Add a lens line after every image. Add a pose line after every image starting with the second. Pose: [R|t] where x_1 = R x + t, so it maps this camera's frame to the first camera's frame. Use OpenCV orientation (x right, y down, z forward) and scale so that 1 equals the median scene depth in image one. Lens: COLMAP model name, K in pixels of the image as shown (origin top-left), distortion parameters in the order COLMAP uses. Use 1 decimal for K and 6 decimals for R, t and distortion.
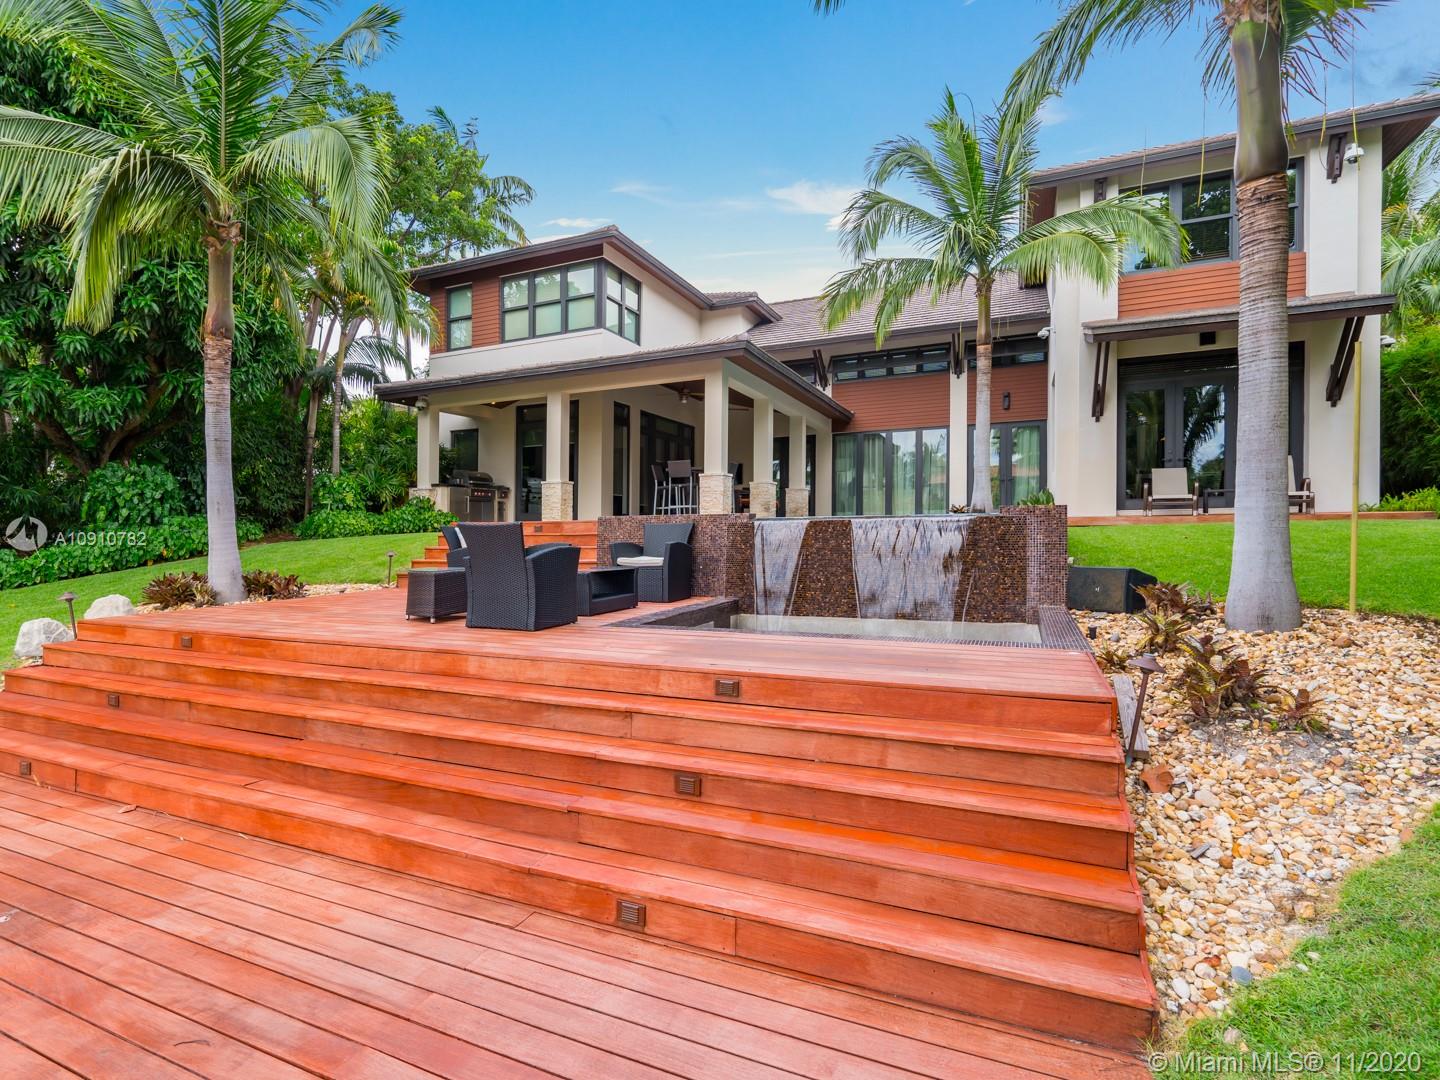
lens RADIAL K [[739.3, 0, 656.5], [0, 739.3, 535.0], [0, 0, 1]] dist [-0.003933, -0.000276]
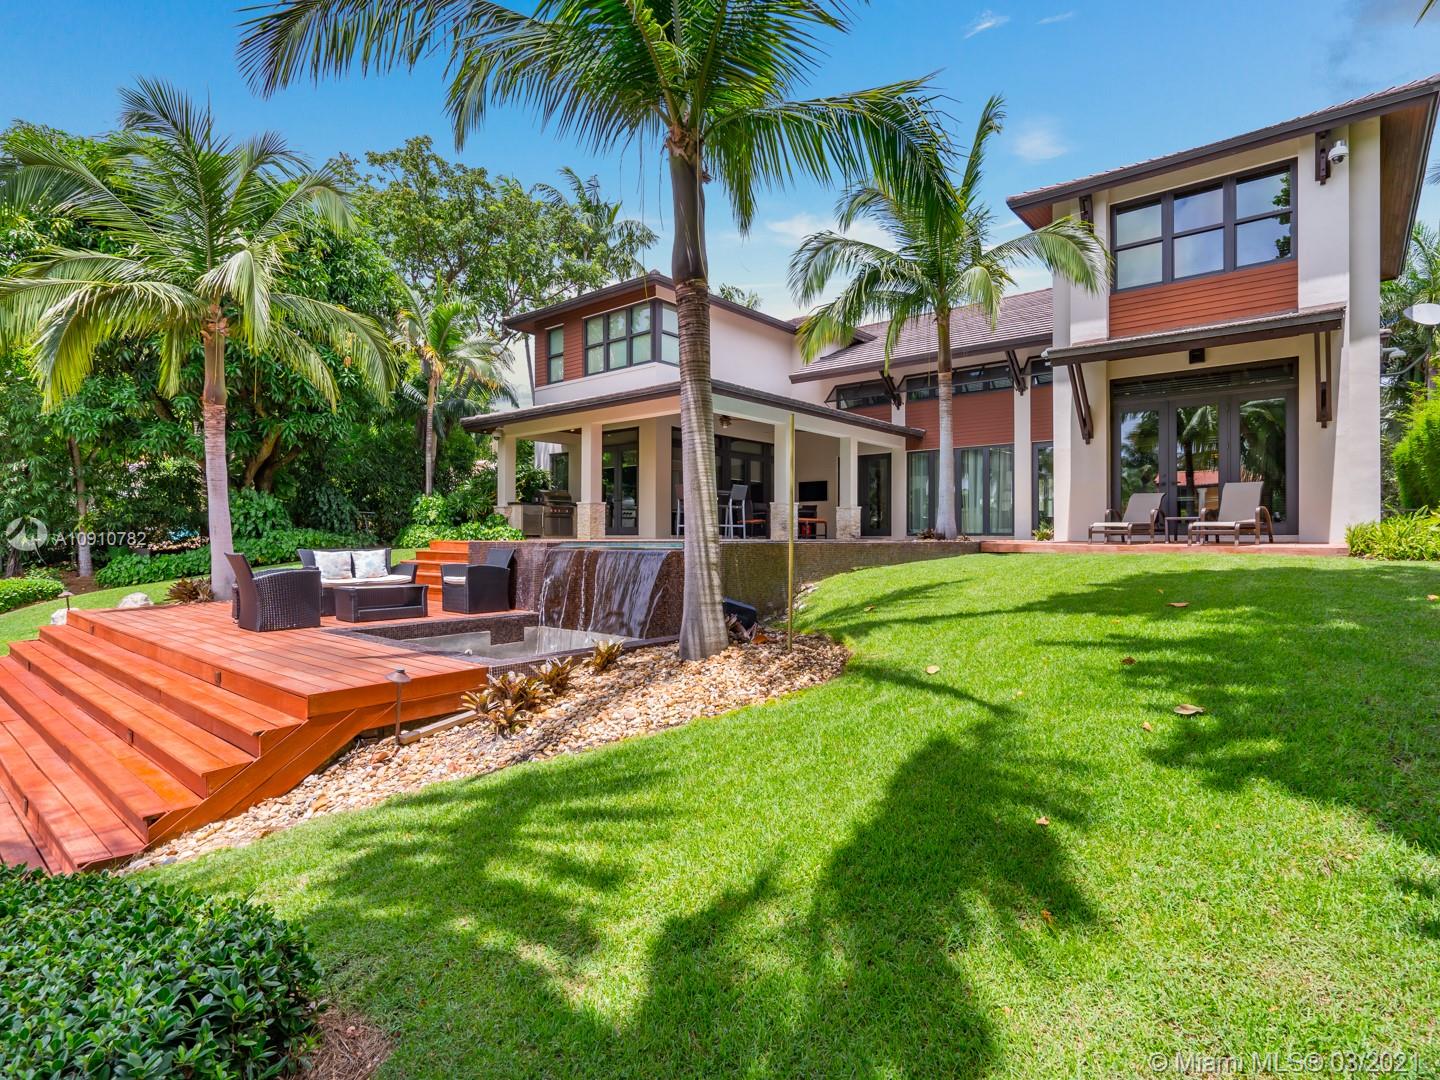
lens RADIAL K [[739.3, 0, 728.7], [0, 739.3, 534.8], [0, 0, 1]] dist [-0.003933, -0.000276]
pose [[0.973216, 0.014104, -0.229461, 0.298904], [-0.016301, 0.999838, -0.007679, -0.015573], [0.229315, 0.011213, 0.973288, -0.044949]]
